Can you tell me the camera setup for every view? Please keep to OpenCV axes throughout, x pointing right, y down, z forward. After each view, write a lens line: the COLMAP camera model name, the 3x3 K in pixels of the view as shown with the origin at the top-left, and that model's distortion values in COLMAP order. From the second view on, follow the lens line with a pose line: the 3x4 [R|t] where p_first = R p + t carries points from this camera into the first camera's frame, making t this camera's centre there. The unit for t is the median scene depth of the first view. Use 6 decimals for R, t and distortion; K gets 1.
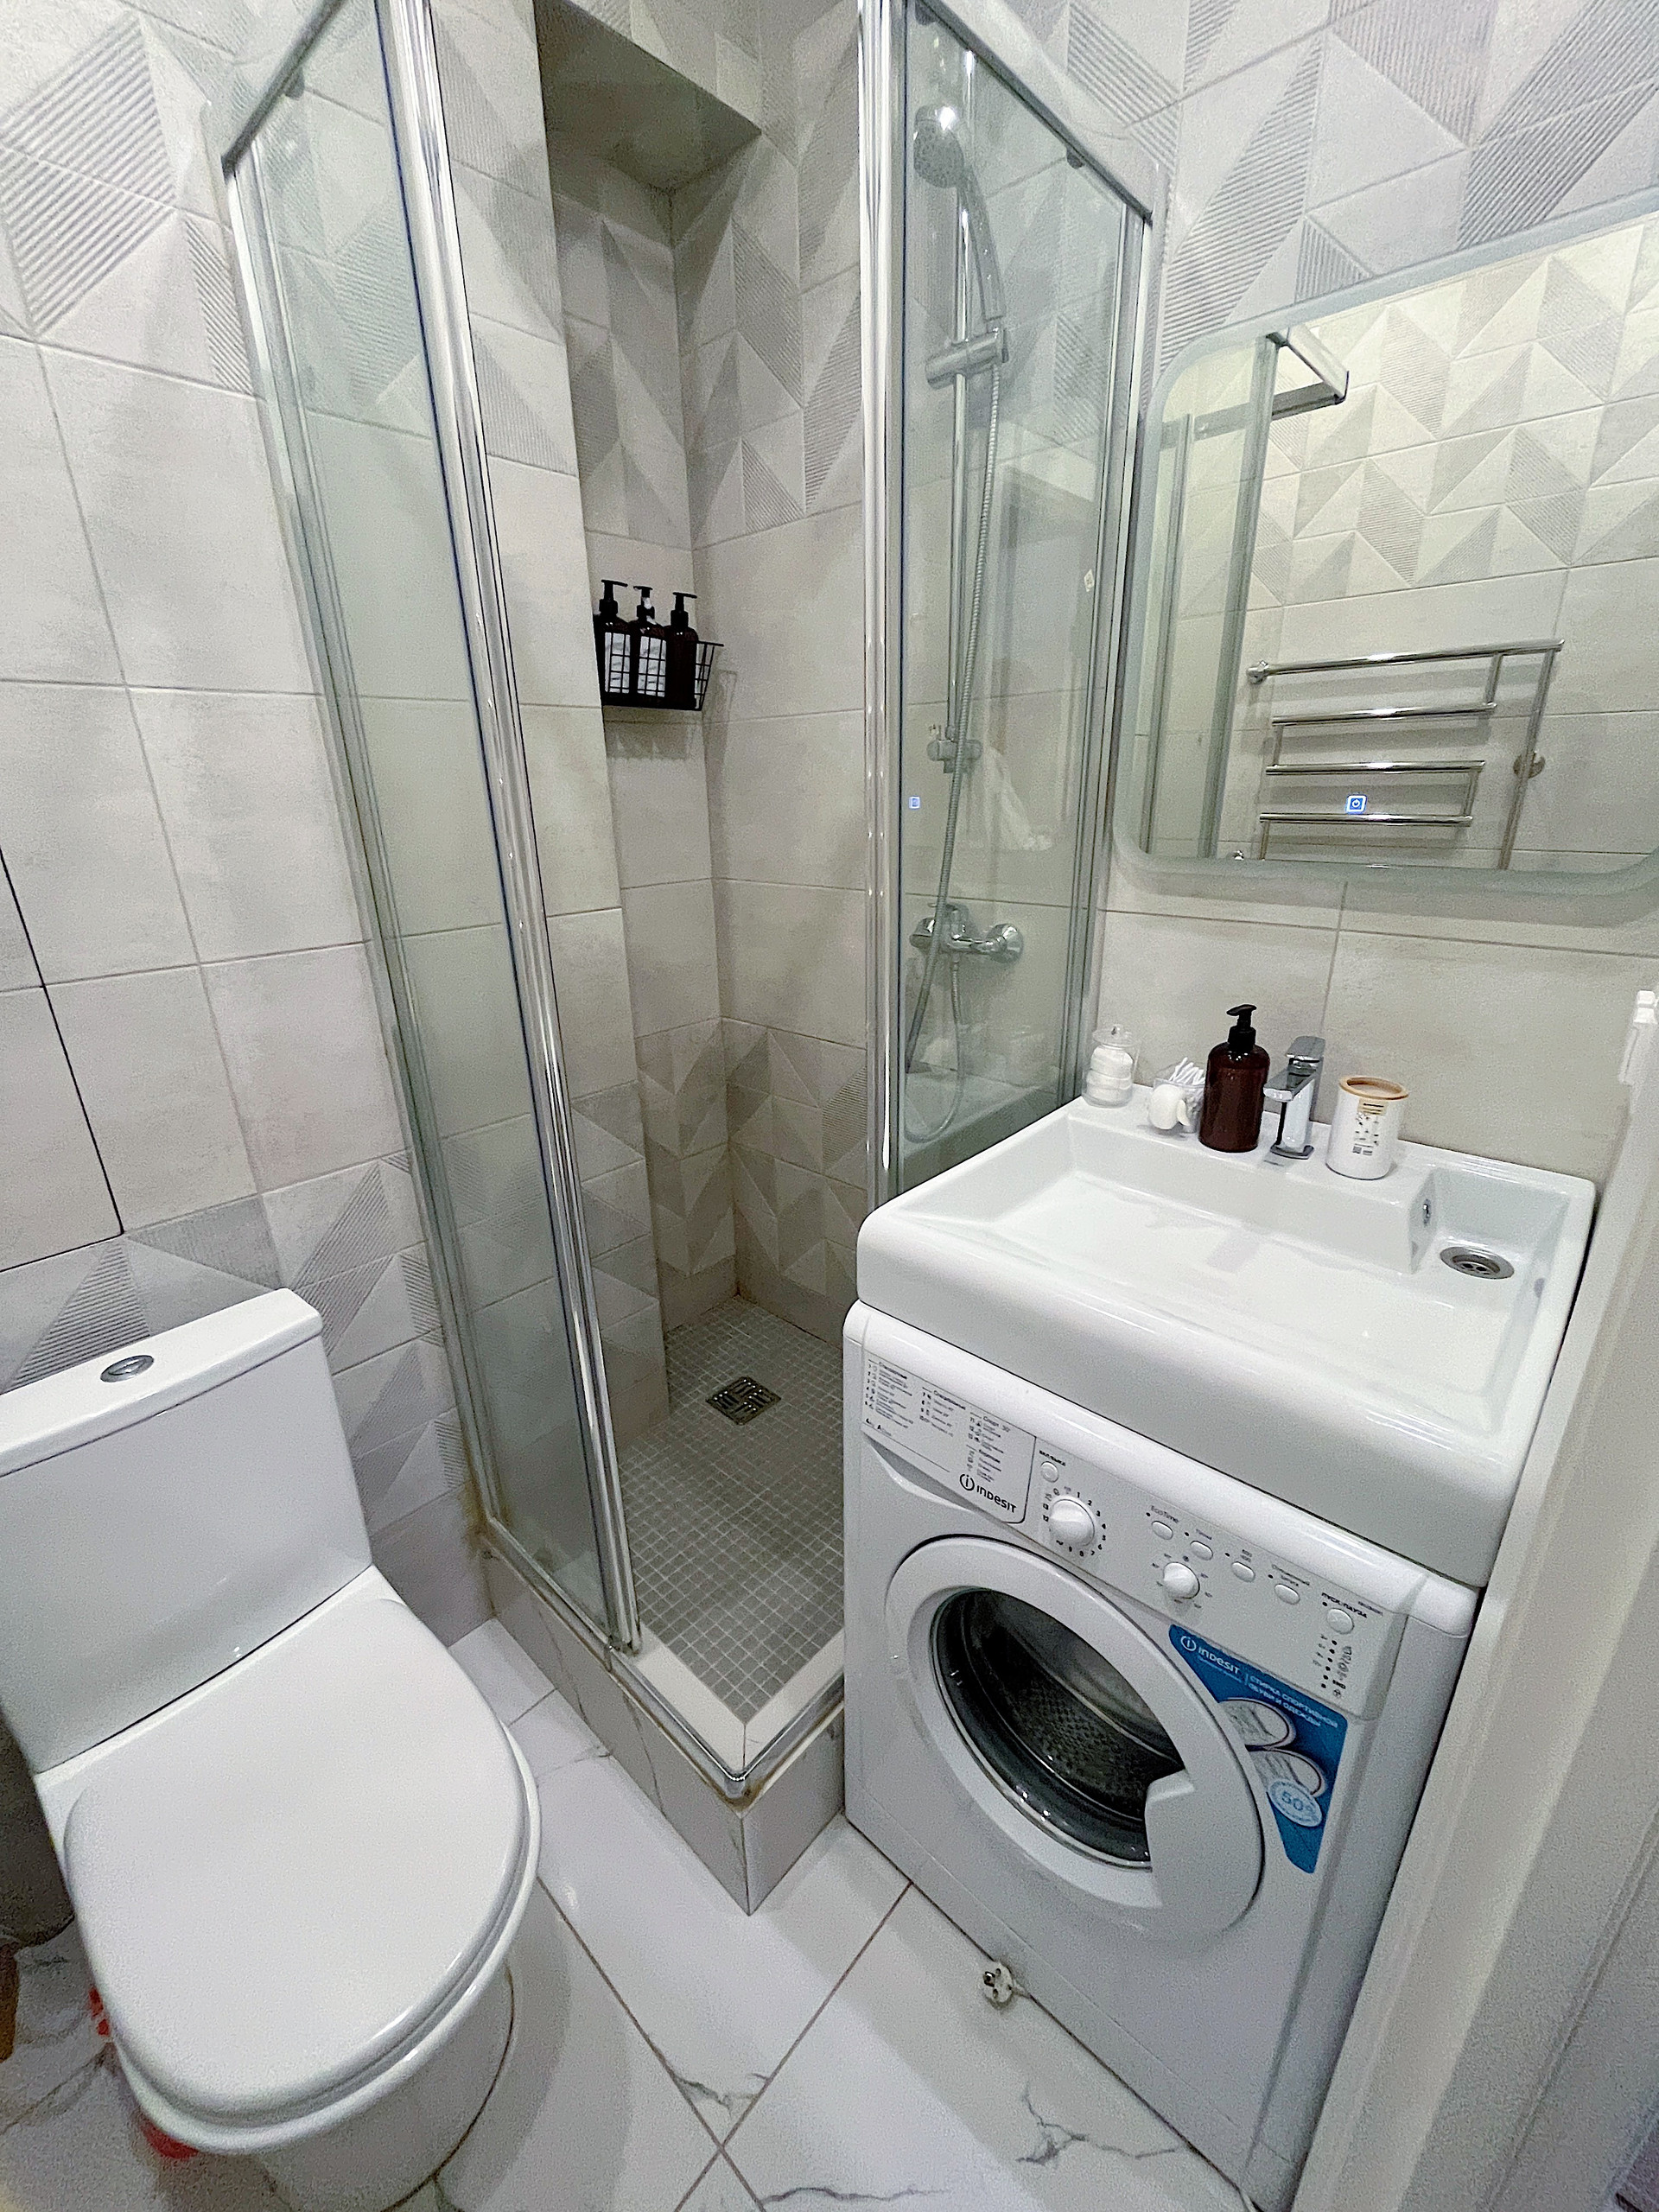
lens RADIAL K [[893.6, 0, 830.4], [0, 893.6, 1104.2], [0, 0, 1]] dist [-0.003092, 0.000106]
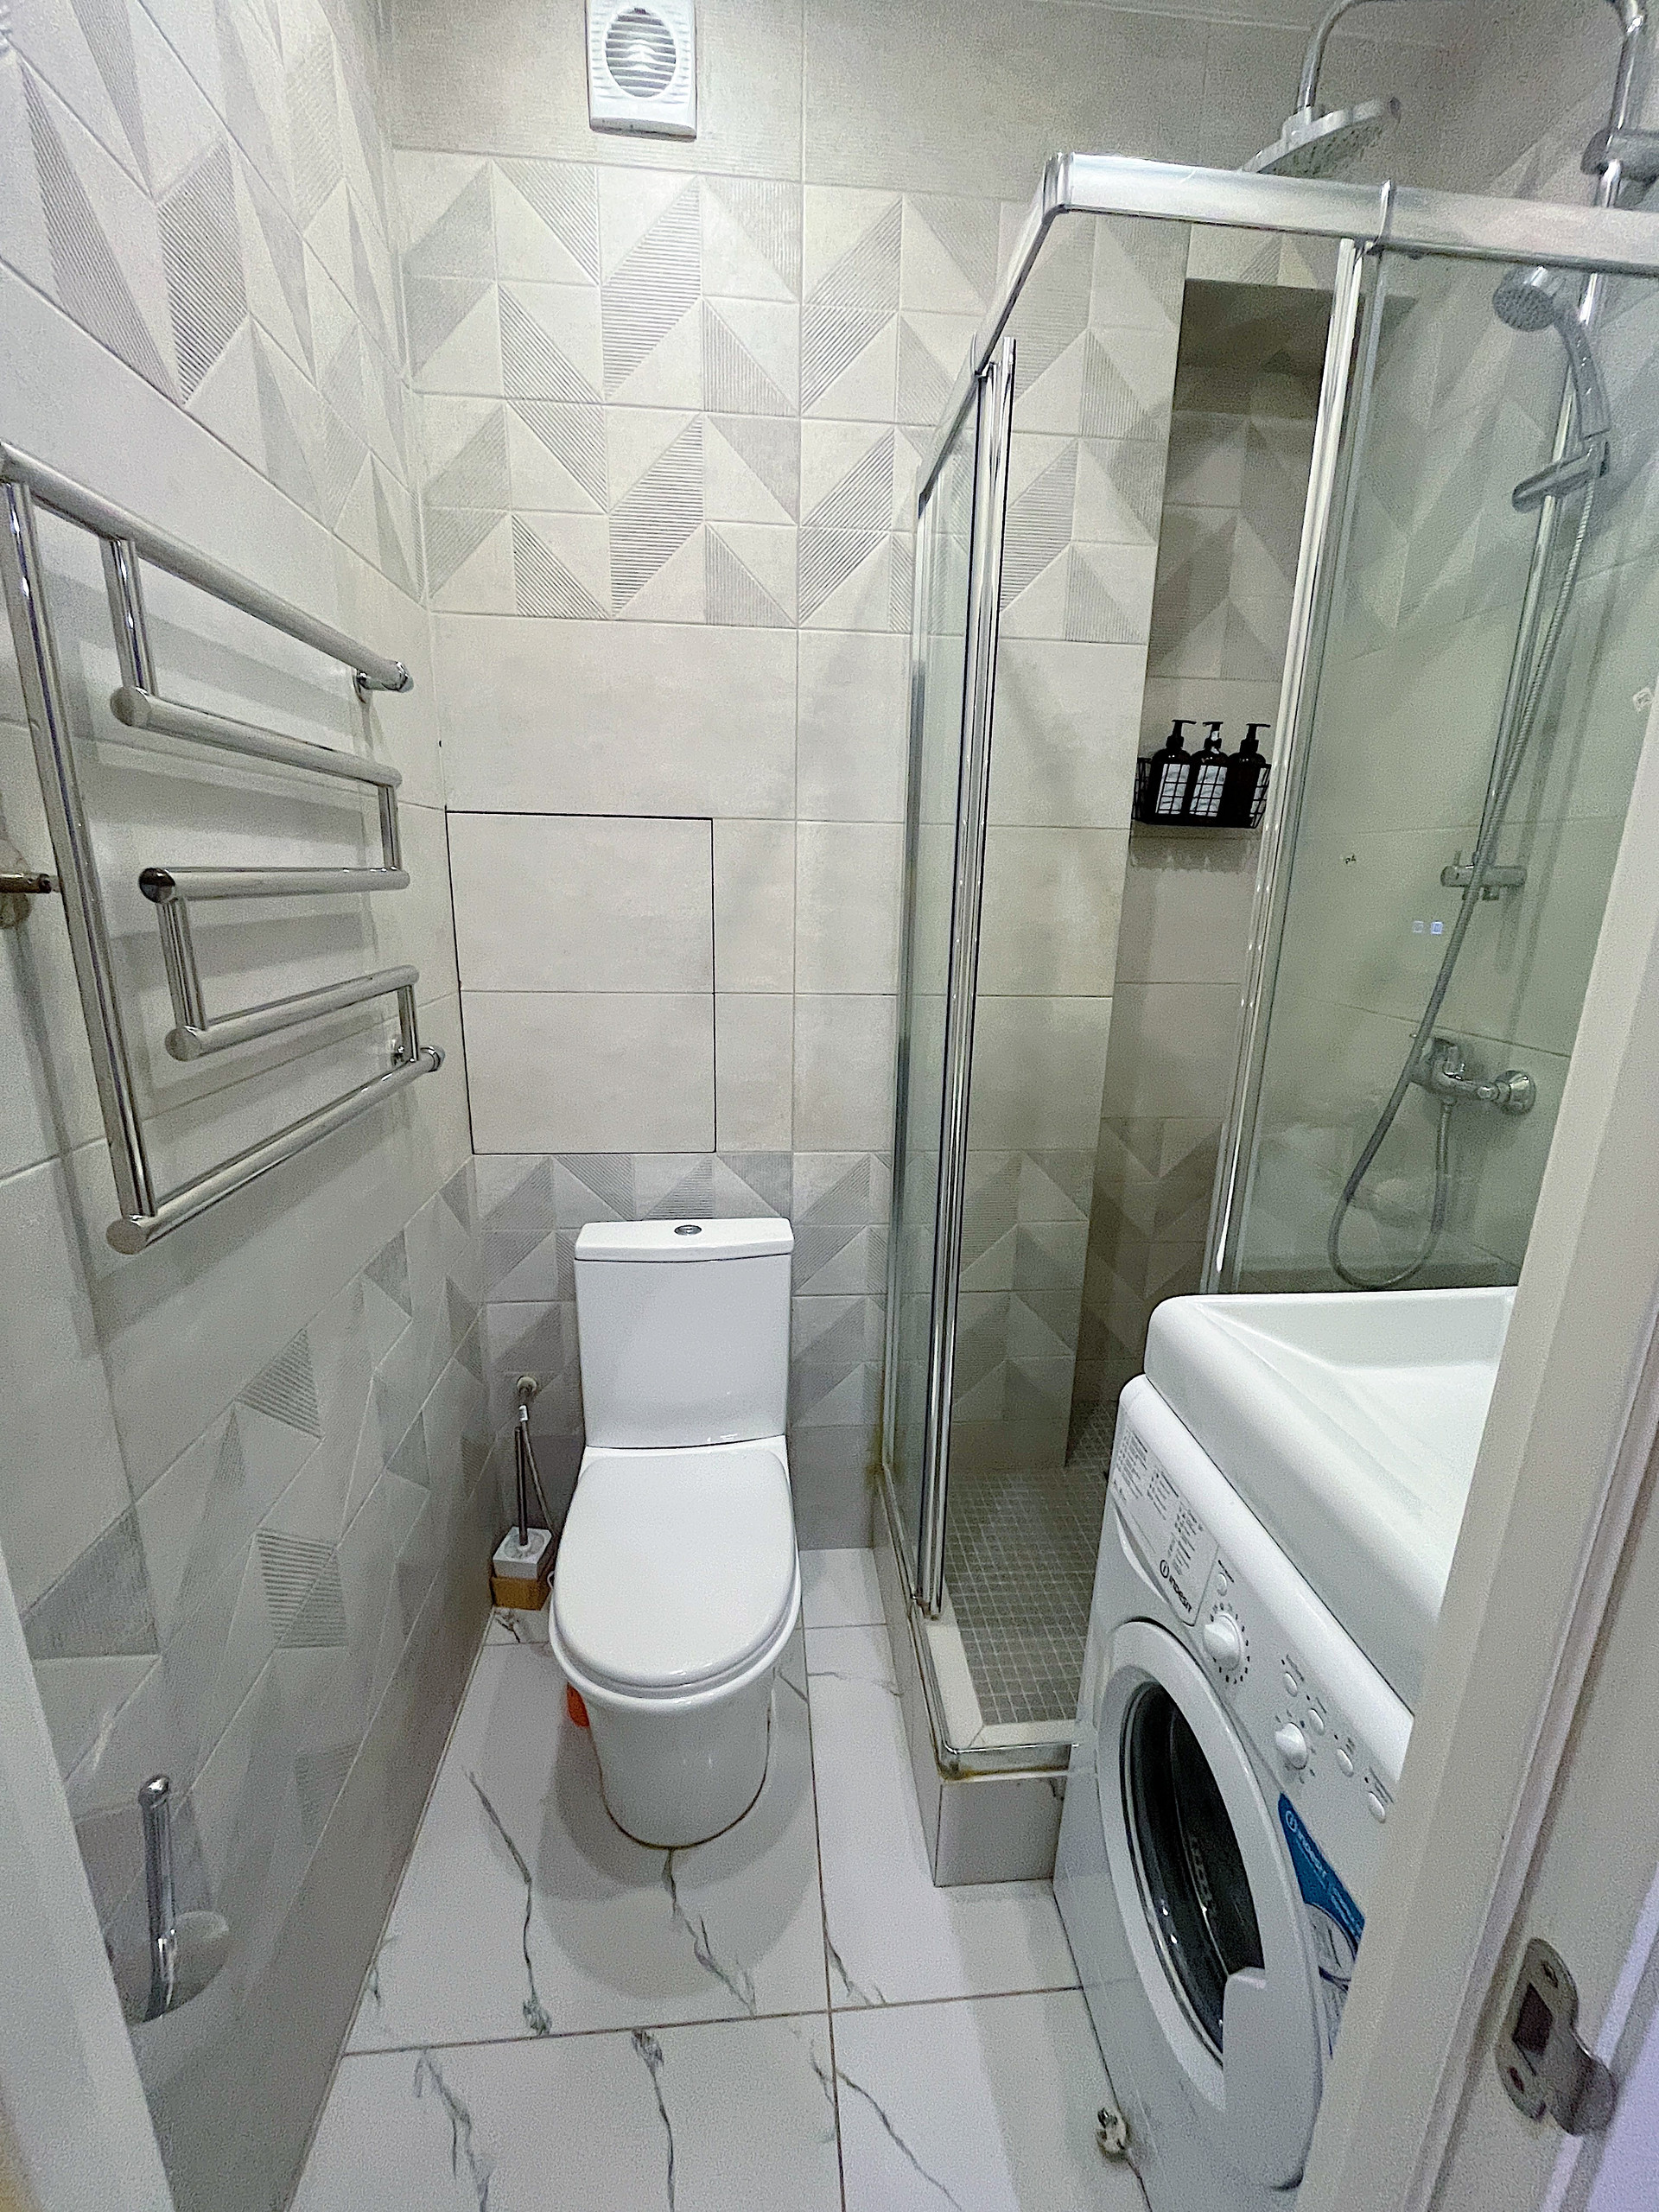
lens RADIAL K [[893.6, 0, 826.7], [0, 893.6, 1105.7], [0, 0, 1]] dist [-0.003092, 0.000106]
pose [[0.735947, 0.205706, -0.645033, 0.322469], [-0.264966, 0.964244, 0.005193, 0.004591], [0.623037, 0.167090, 0.764137, -0.091580]]
